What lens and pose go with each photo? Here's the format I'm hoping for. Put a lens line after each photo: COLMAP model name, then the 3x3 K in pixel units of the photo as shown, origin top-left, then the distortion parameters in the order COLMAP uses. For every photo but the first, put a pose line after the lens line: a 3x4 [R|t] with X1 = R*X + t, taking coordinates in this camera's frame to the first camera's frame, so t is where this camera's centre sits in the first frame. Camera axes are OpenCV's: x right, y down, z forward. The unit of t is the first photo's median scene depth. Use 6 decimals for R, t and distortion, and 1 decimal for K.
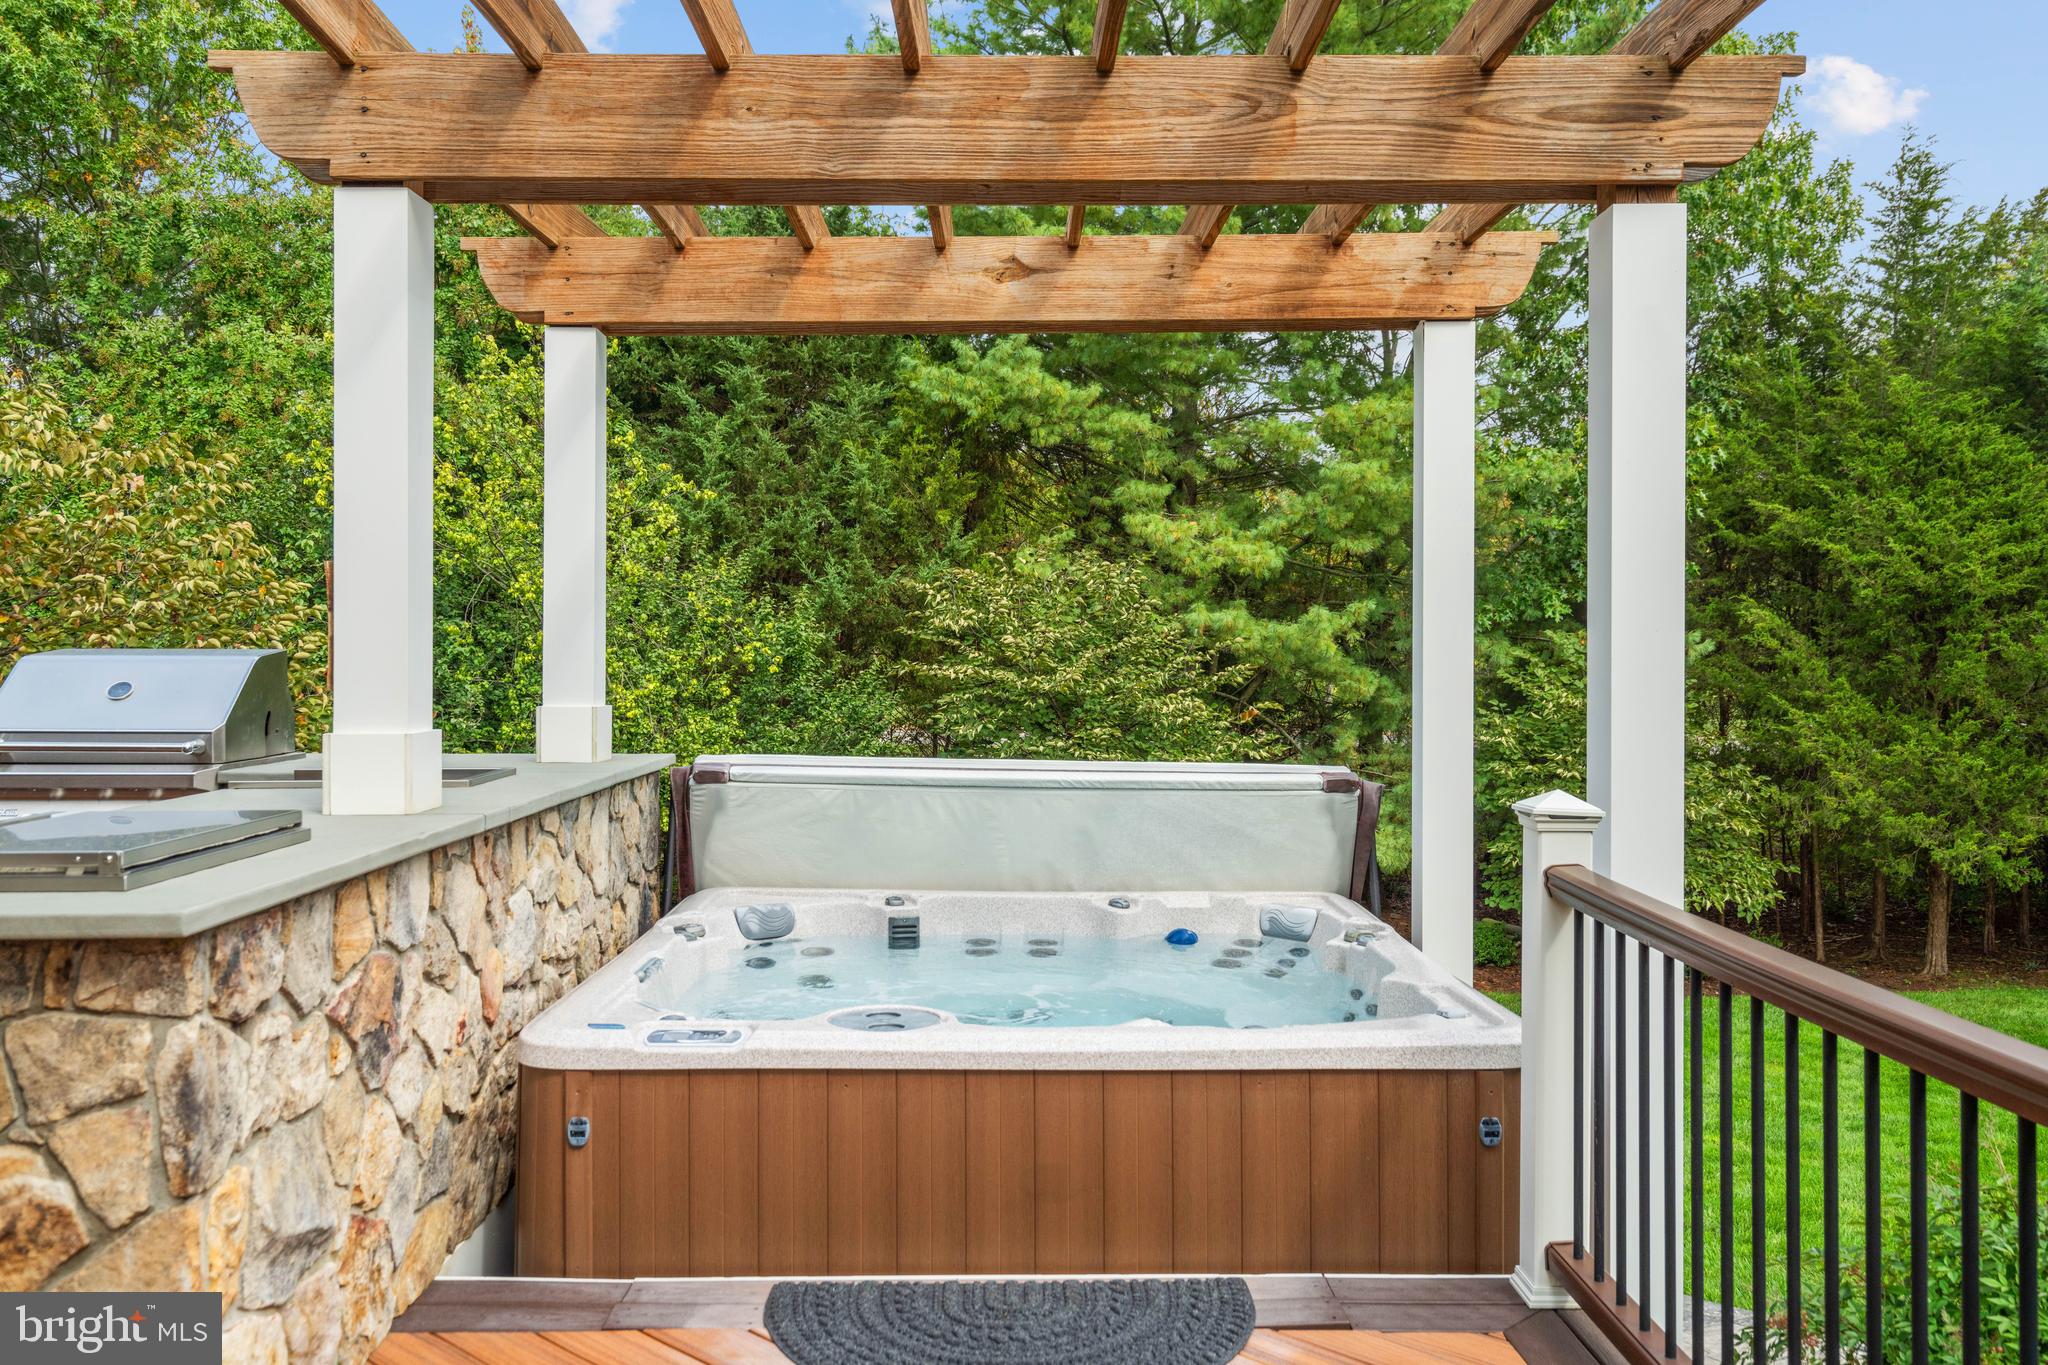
lens RADIAL K [[1707.0, 0, 1021.2], [0, 1707.0, 641.6], [0, 0, 1]] dist [0.011267, 0.002456]
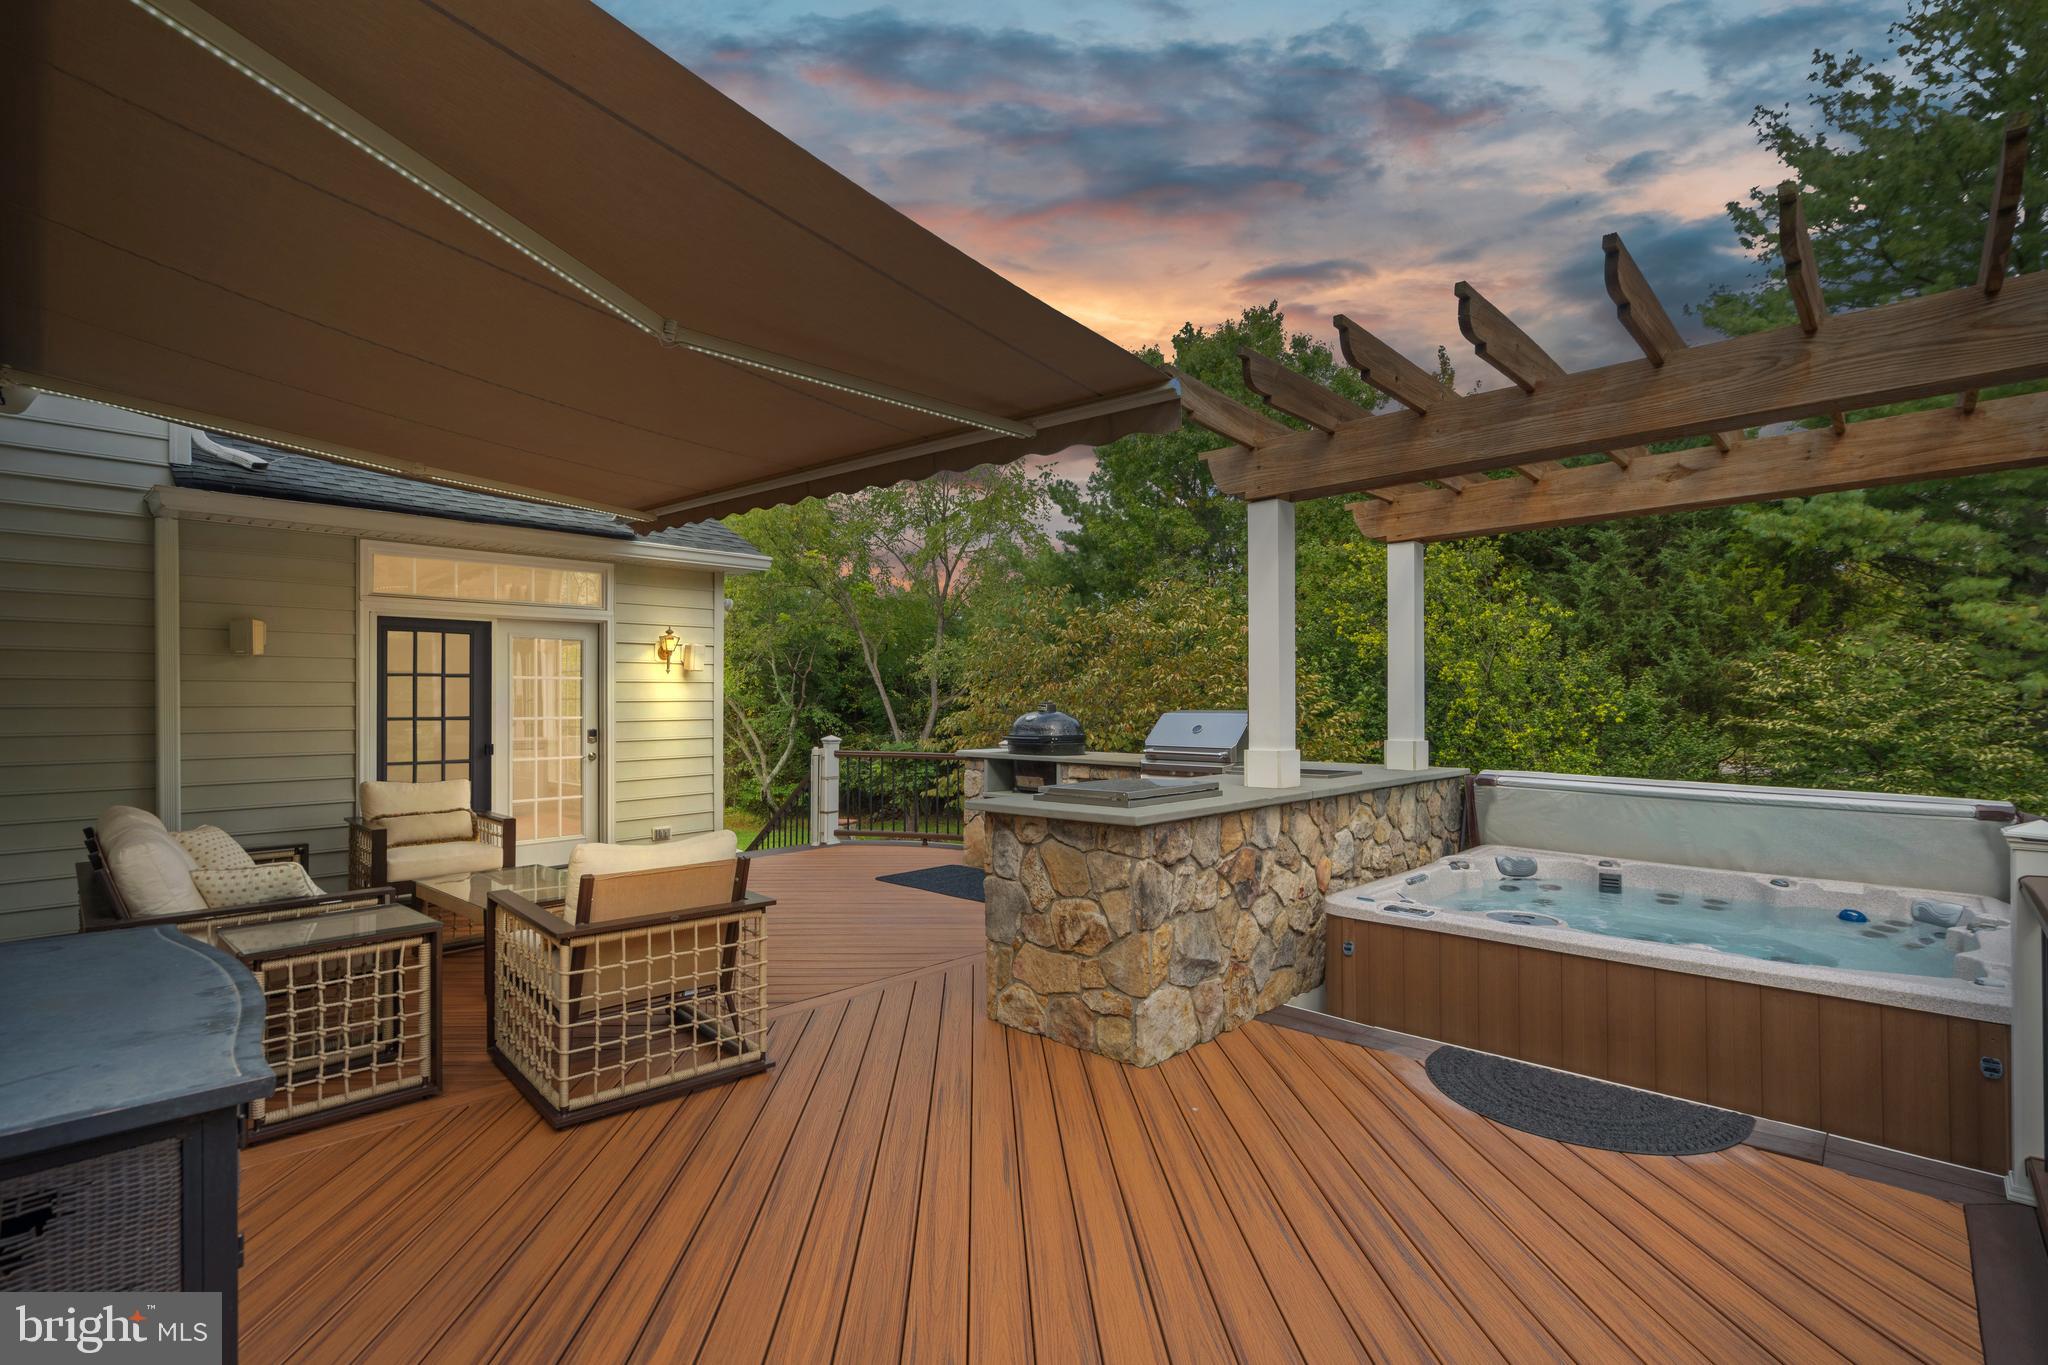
lens RADIAL K [[947.0, 0, 1024.0], [0, 947.0, 682.5], [0, 0, 1]] dist [0.026531, 0.000098]
pose [[0.727390, -0.018377, -0.685978, 0.156311], [0.003683, 0.999732, -0.022877, -0.004146], [0.686214, 0.014114, 0.727263, -0.063049]]
